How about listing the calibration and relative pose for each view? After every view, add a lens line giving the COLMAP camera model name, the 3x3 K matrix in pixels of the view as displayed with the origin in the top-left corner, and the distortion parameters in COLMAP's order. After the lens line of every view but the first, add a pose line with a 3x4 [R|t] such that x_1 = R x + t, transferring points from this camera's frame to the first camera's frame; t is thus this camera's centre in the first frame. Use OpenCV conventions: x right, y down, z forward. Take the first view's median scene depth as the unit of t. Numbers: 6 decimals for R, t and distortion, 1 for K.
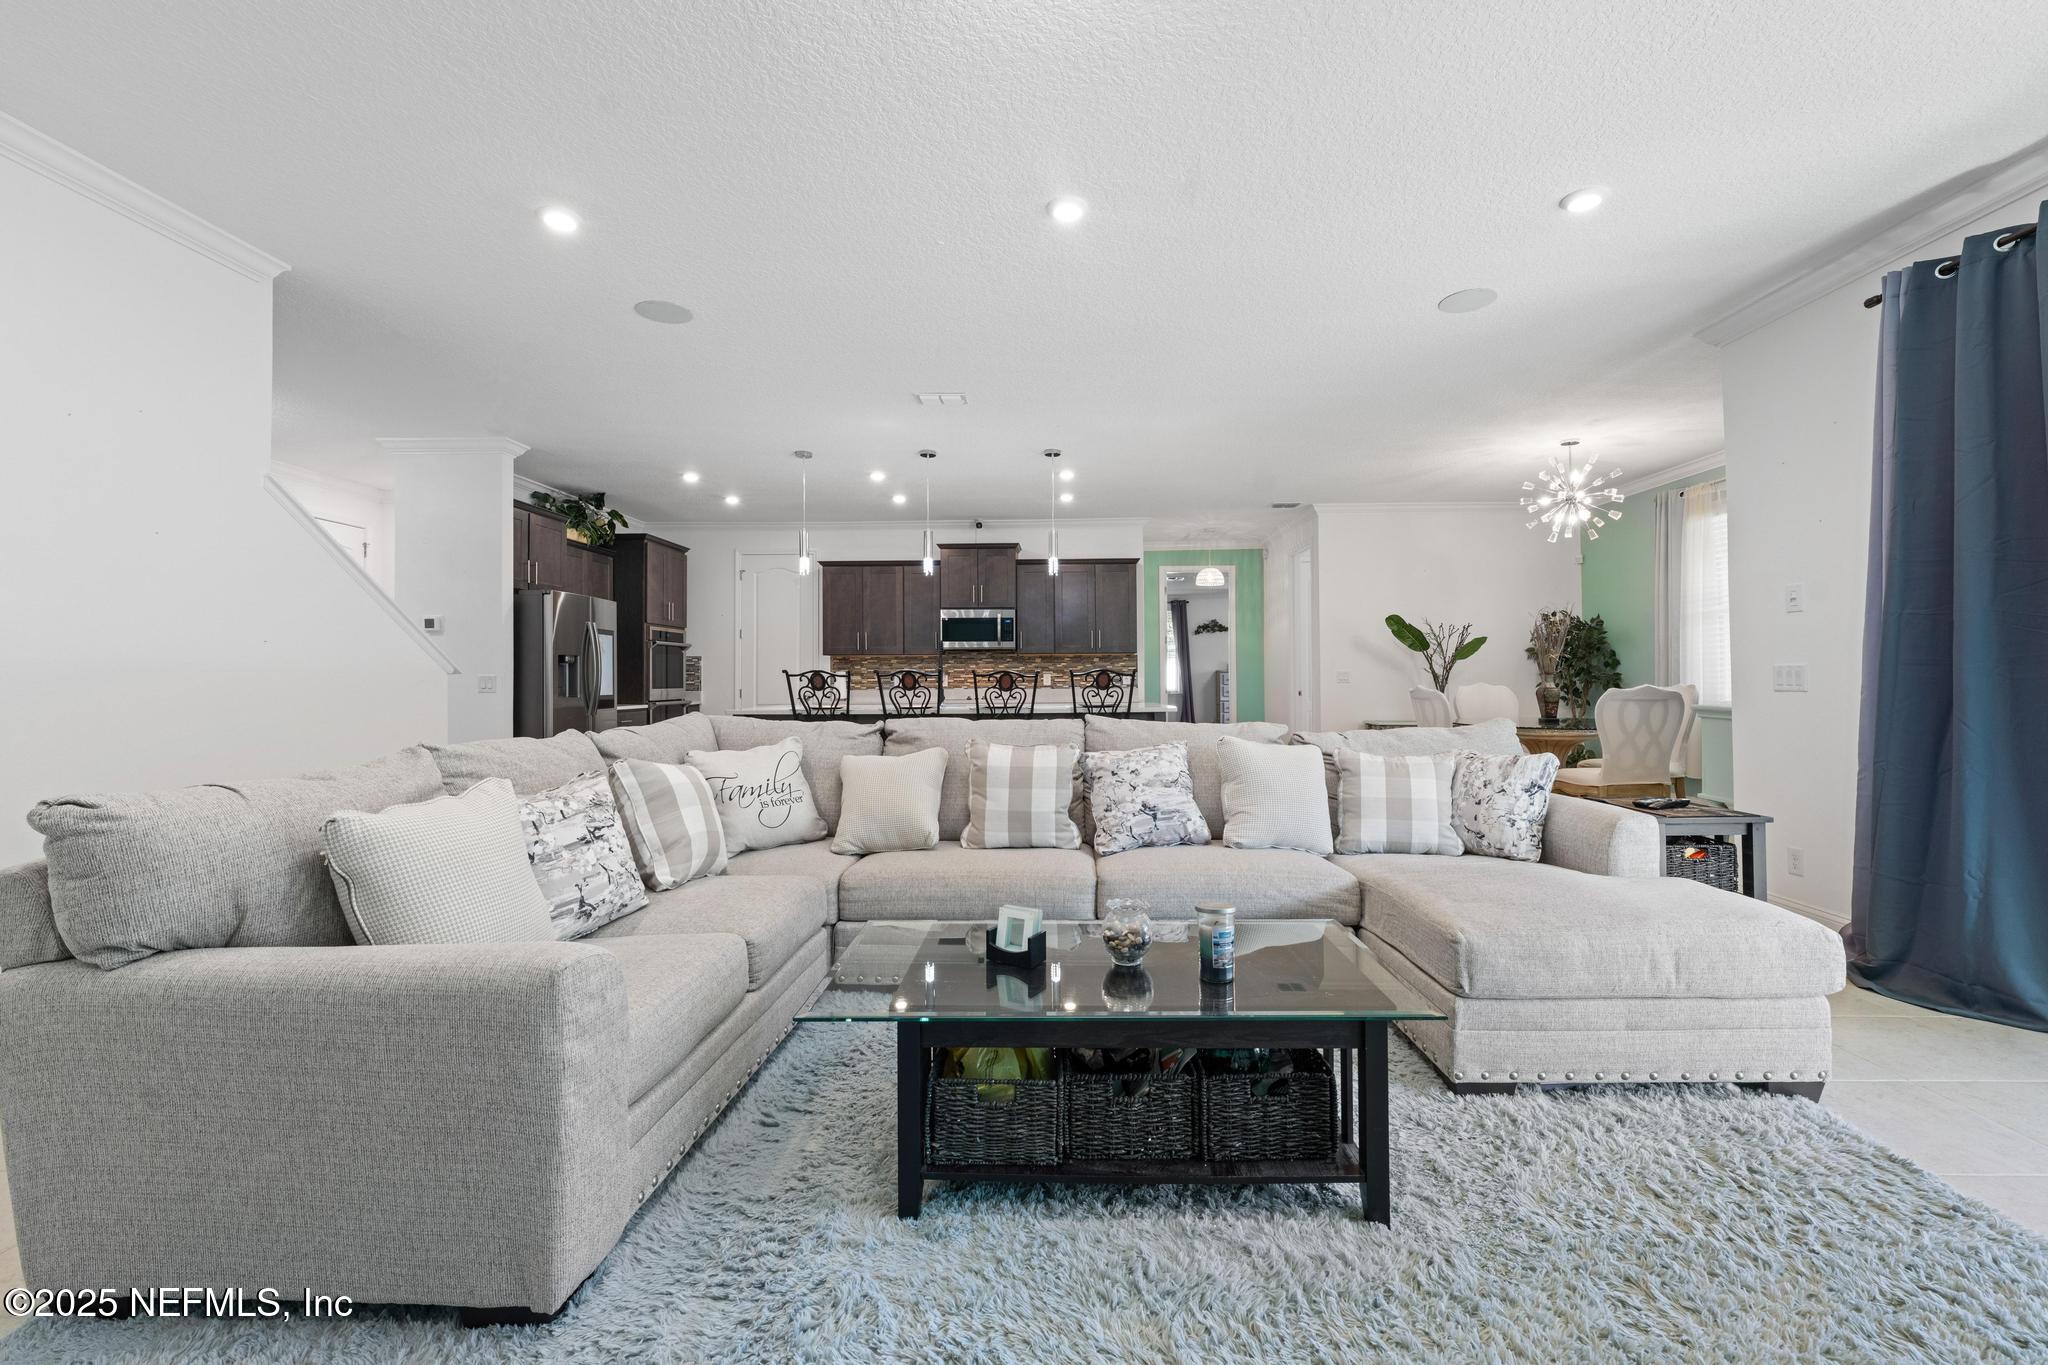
lens RADIAL K [[833.9, 0, 1053.7], [0, 833.9, 669.6], [0, 0, 1]] dist [-0.001694, 0.000183]
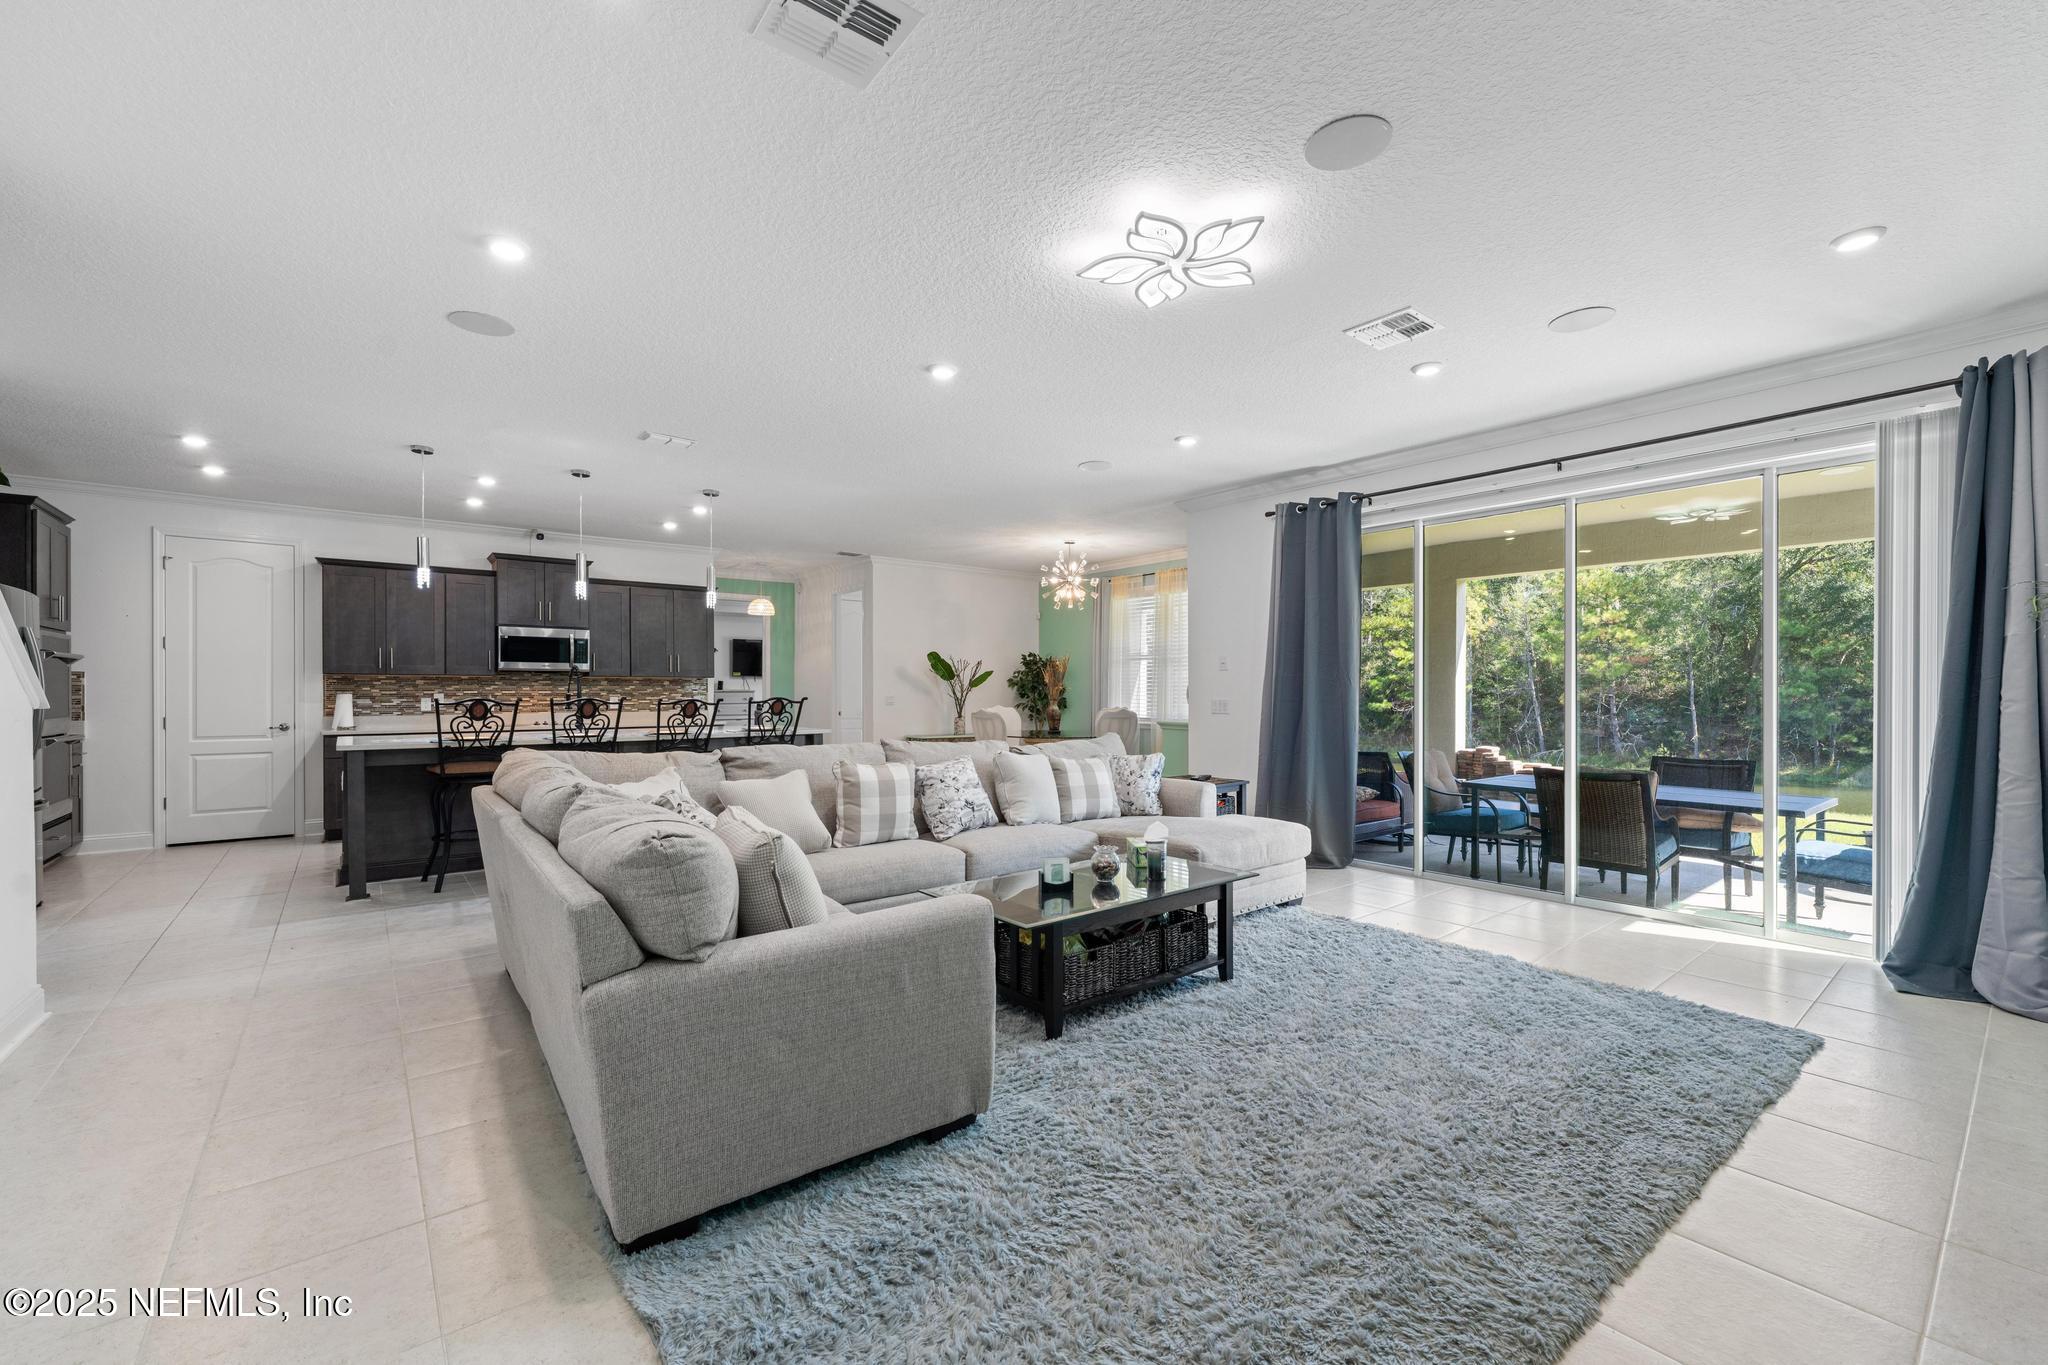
lens RADIAL K [[833.9, 0, 1014.3], [0, 833.9, 698.1], [0, 0, 1]] dist [-0.001694, 0.000183]
pose [[0.771139, 0.000279, 0.636667, -0.334543], [-0.011186, 0.999851, 0.013111, -0.014469], [-0.636568, -0.017233, 0.771028, -0.061906]]
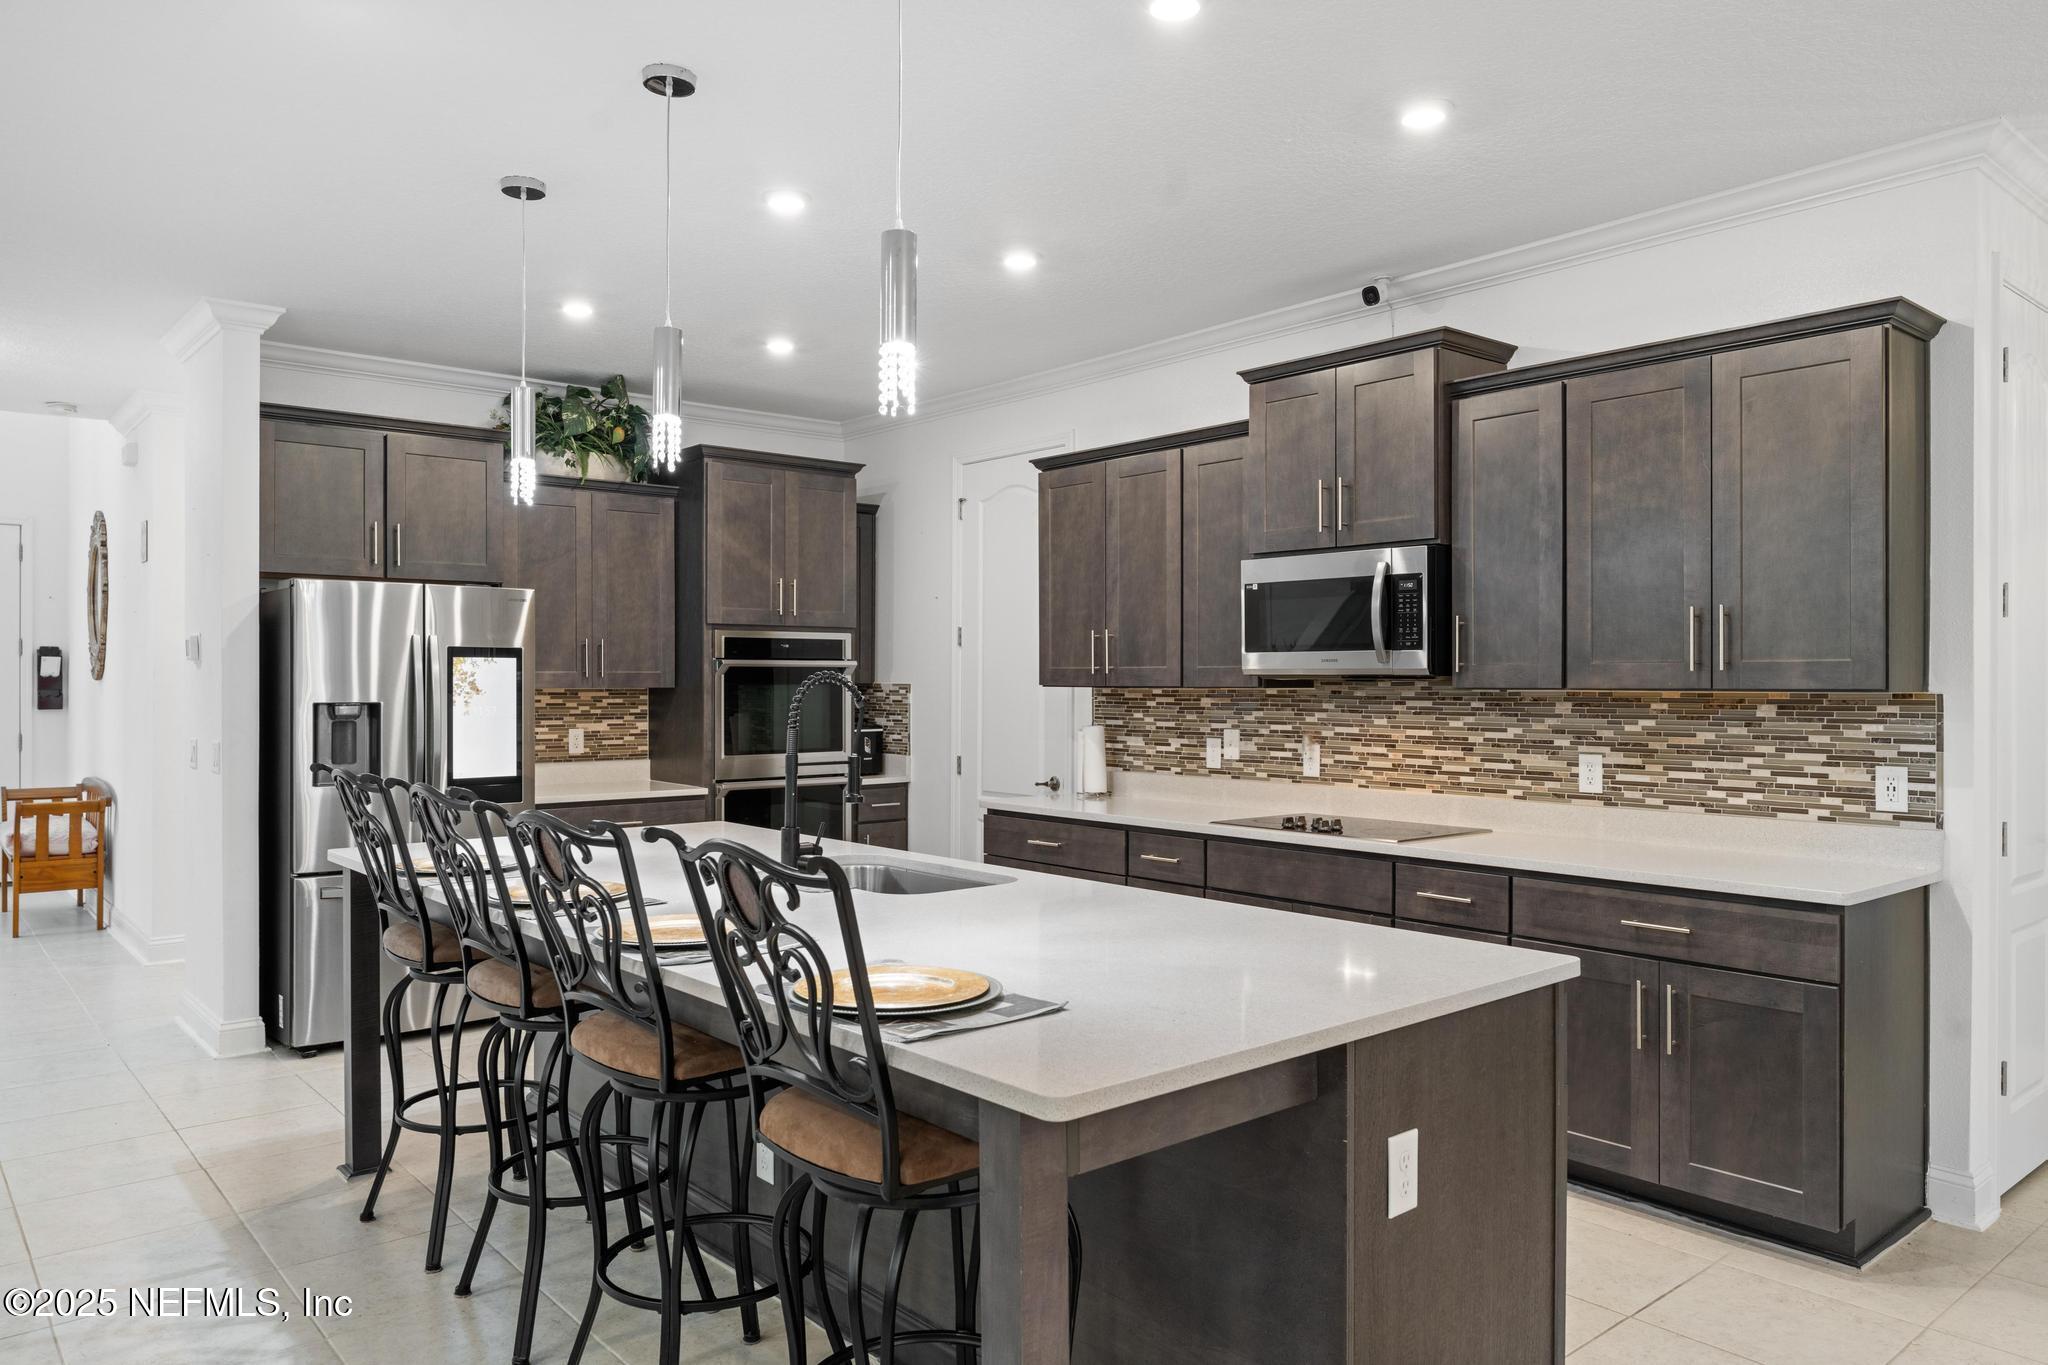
lens RADIAL K [[1361.6, 0, 1050.4], [0, 1361.6, 675.1], [0, 0, 1]] dist [-0.002424, -0.001061]
pose [[0.672770, 0.003521, -0.739843, 0.275470], [0.002768, 0.999970, 0.007277, -0.033925], [0.739846, -0.006944, 0.672740, 0.669431]]
